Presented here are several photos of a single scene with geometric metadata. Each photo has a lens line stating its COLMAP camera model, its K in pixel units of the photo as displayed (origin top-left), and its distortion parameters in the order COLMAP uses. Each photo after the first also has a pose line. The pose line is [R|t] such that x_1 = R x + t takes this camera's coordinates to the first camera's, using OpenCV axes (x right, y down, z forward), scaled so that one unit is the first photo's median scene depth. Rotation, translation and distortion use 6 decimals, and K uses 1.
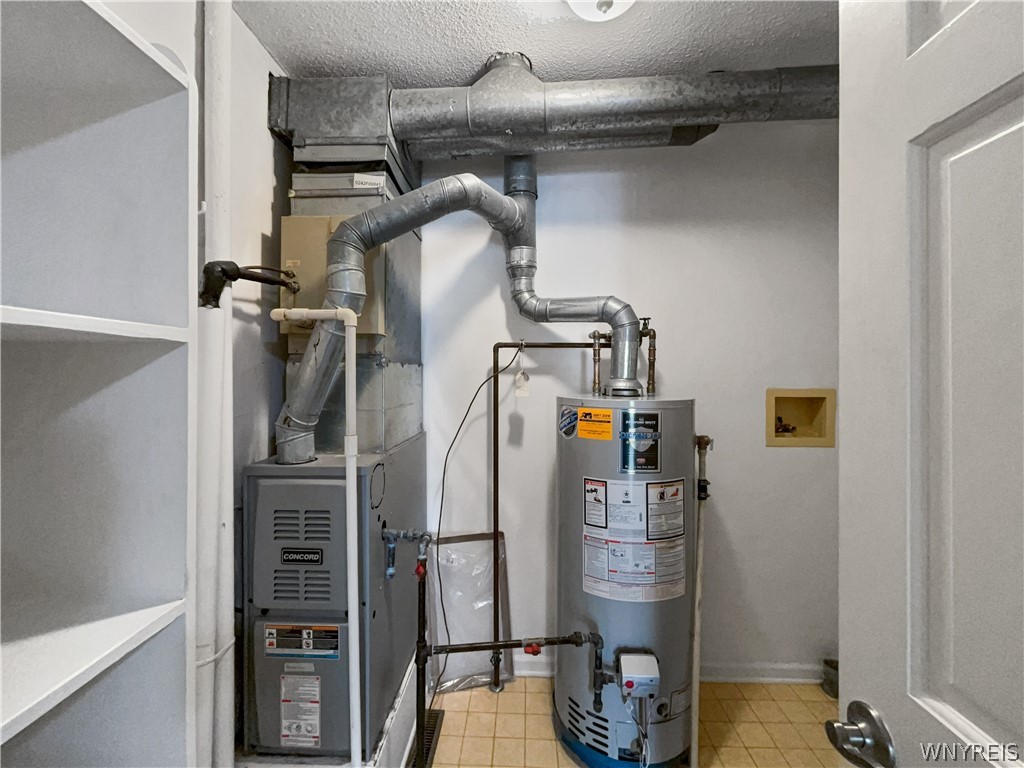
lens RADIAL K [[420.3, 0, 509.5], [0, 420.3, 375.7], [0, 0, 1]] dist [-0.000476, -0.000618]
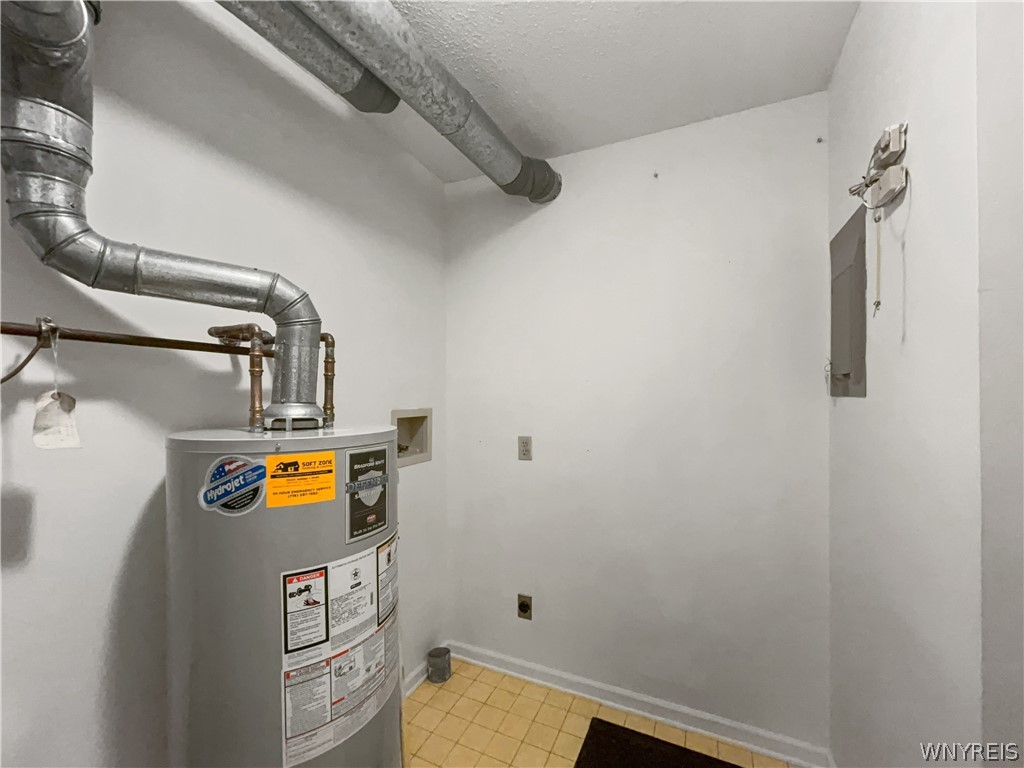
lens RADIAL K [[420.3, 0, 524.5], [0, 420.3, 397.0], [0, 0, 1]] dist [-0.000476, -0.000618]
pose [[0.385477, -0.008478, 0.922679, -0.228677], [0.008380, 0.999949, 0.005687, -0.003751], [-0.922680, 0.005540, 0.385528, 0.469720]]
